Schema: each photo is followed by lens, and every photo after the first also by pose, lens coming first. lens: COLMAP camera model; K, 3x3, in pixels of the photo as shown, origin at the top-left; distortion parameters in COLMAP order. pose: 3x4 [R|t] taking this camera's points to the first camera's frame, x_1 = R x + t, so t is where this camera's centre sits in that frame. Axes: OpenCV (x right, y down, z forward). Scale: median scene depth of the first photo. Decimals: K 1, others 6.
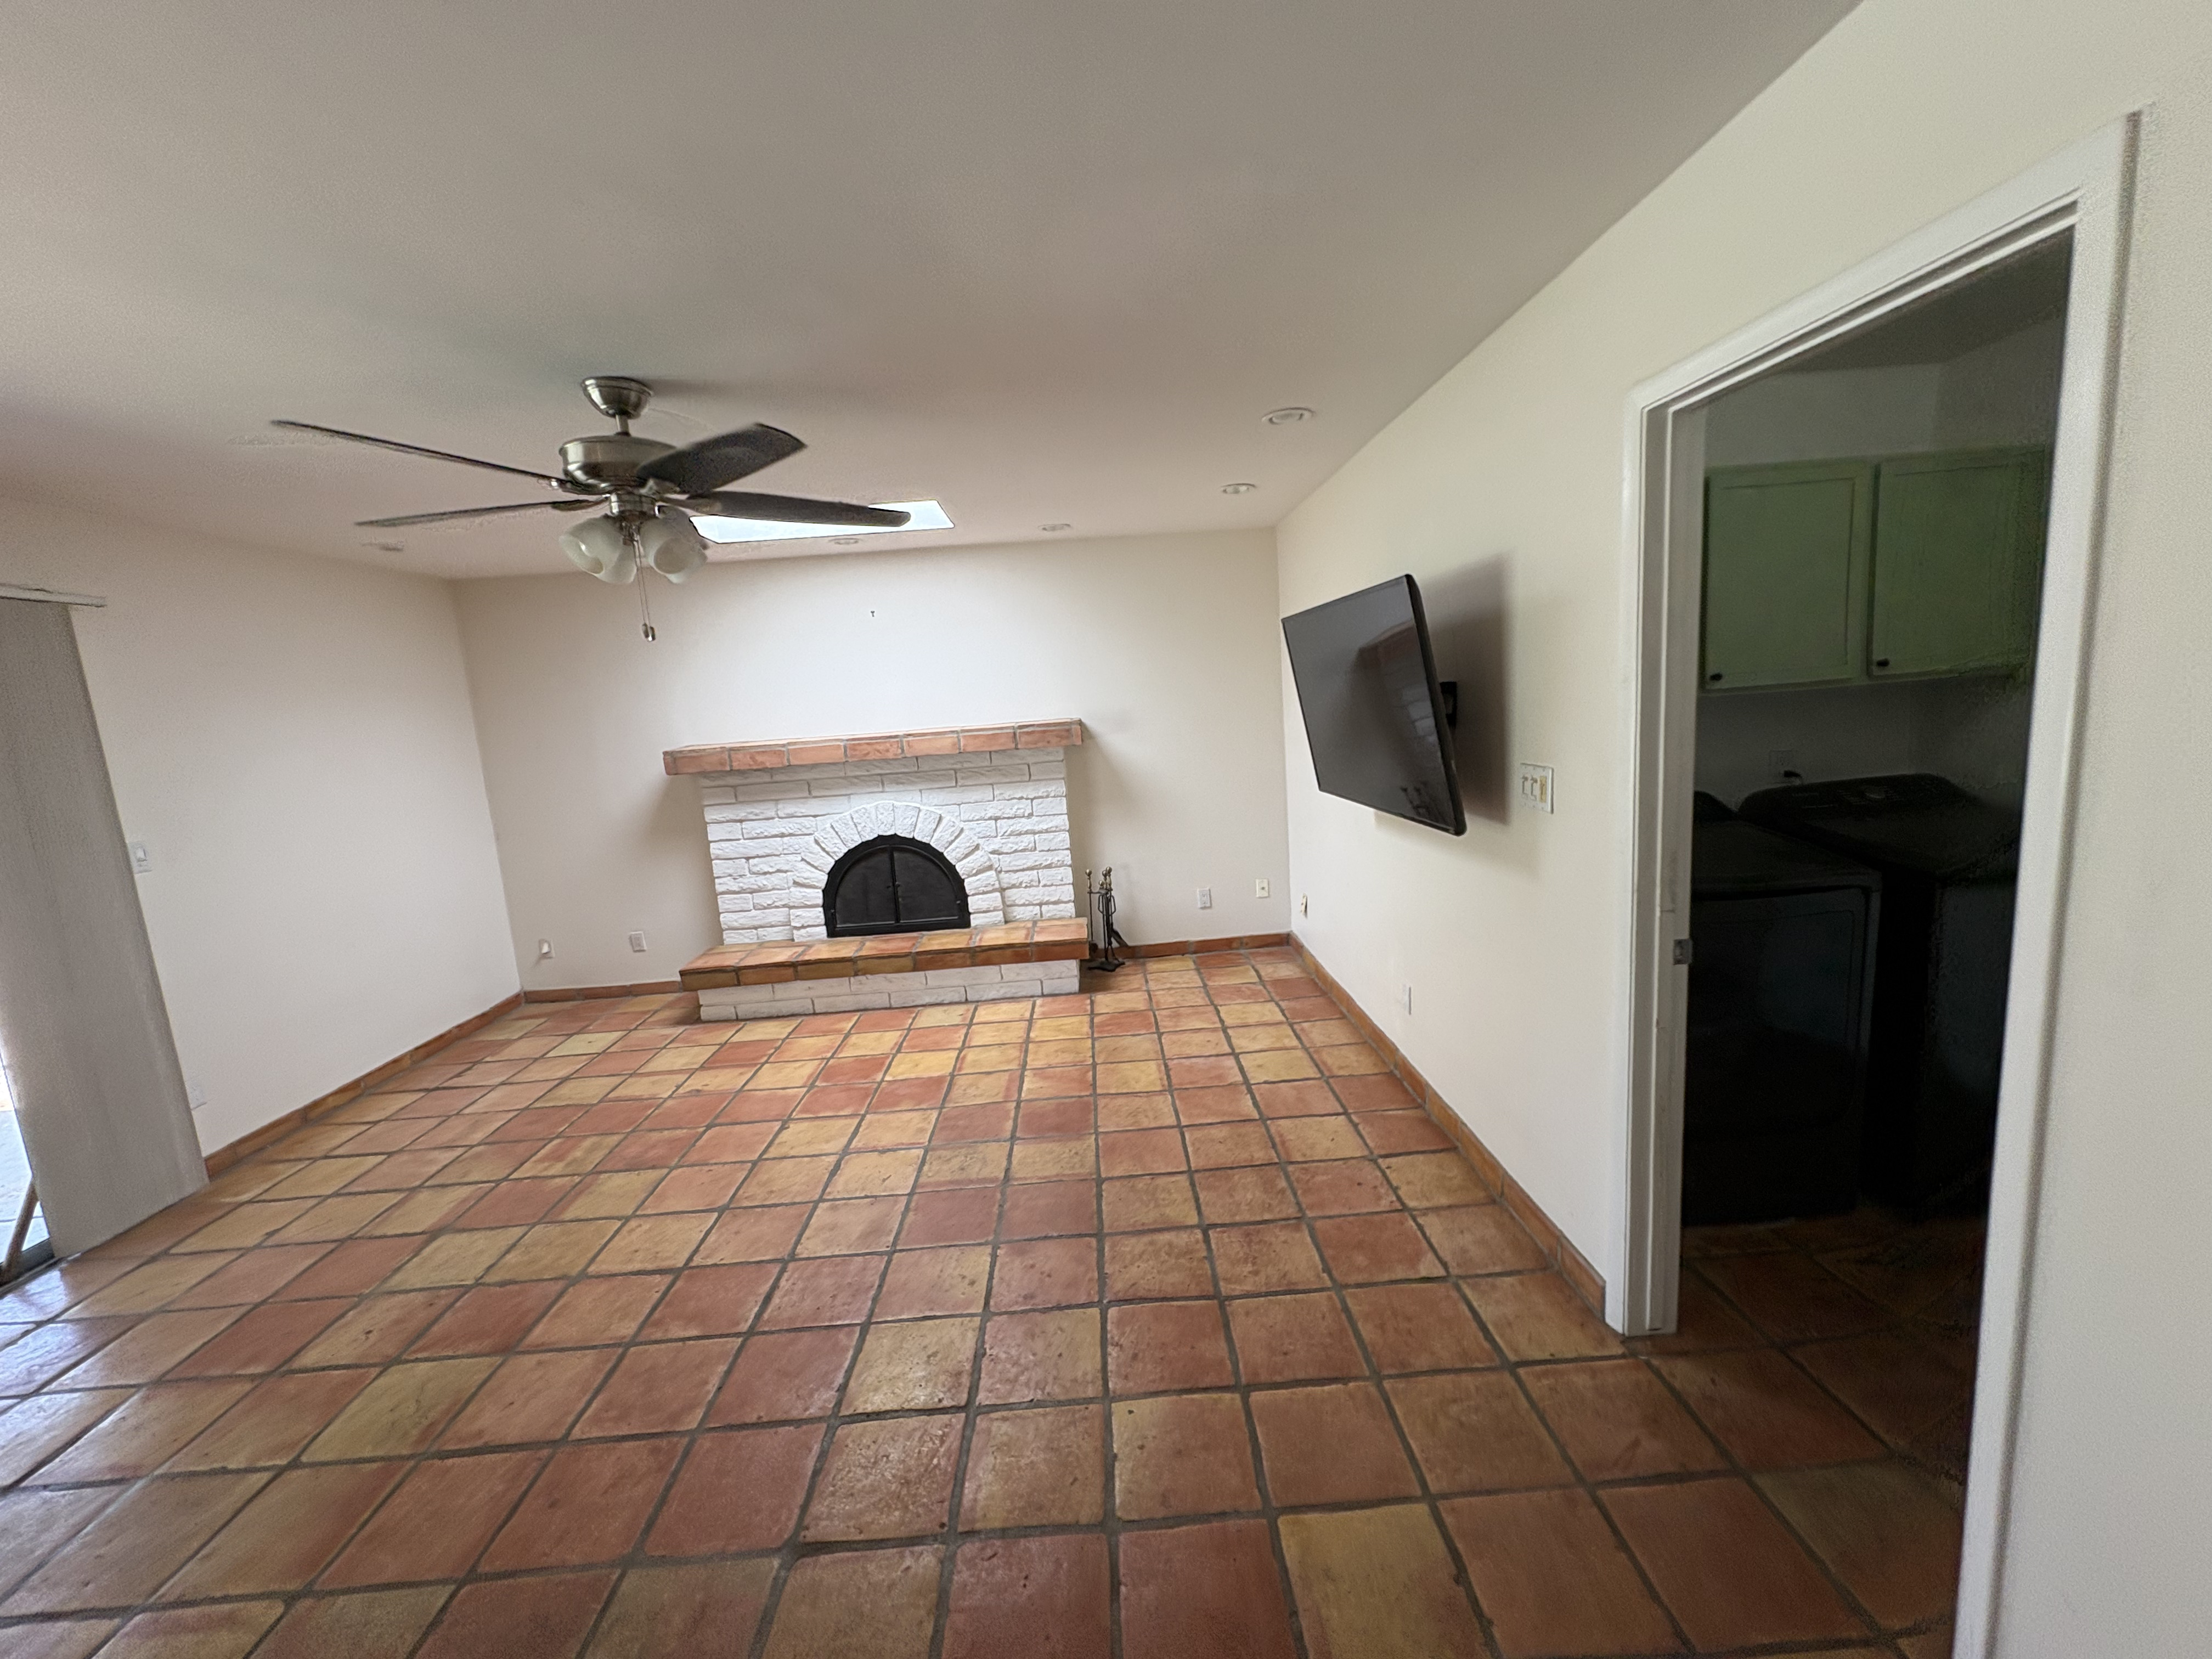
lens RADIAL K [[878.0, 0, 1124.0], [0, 878.0, 829.6], [0, 0, 1]] dist [-0.000612, 0.000860]
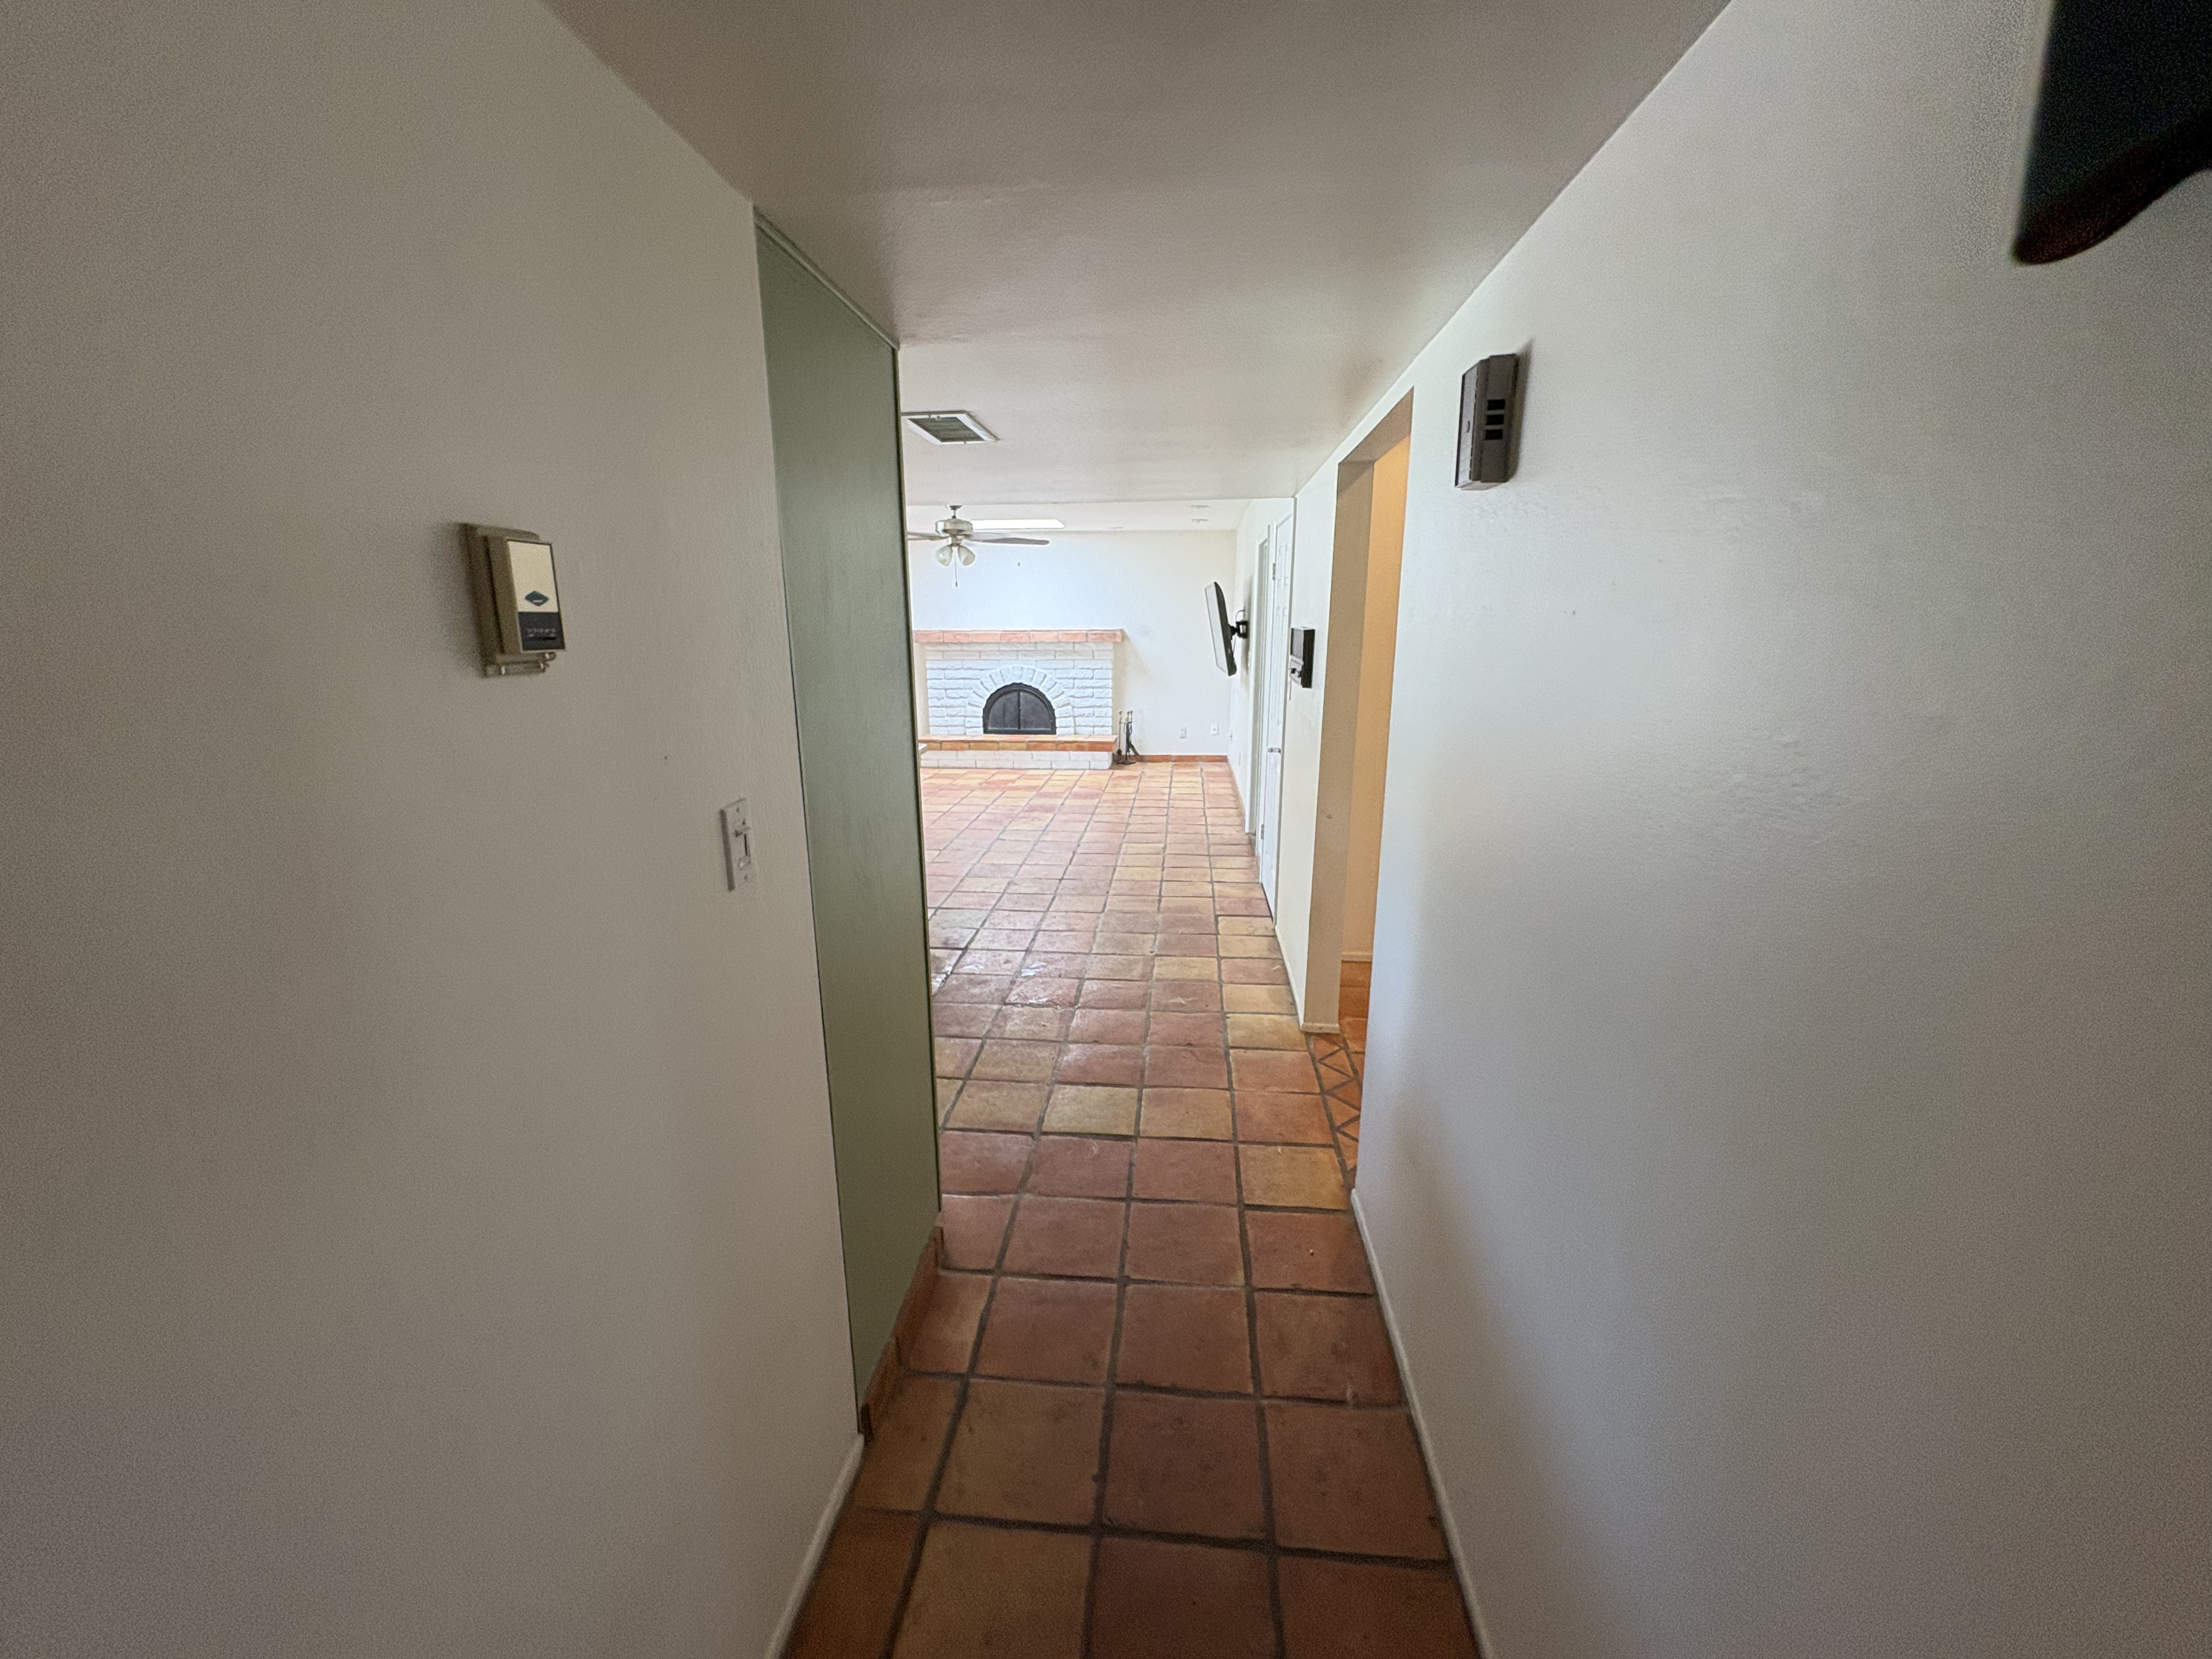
lens RADIAL K [[878.0, 0, 1112.1], [0, 878.0, 830.9], [0, 0, 1]] dist [-0.000612, 0.000860]
pose [[0.989063, 0.094928, -0.112885, 0.181991], [-0.084085, 0.991705, 0.097218, 0.123502], [0.121178, -0.086663, 0.988840, -0.899889]]
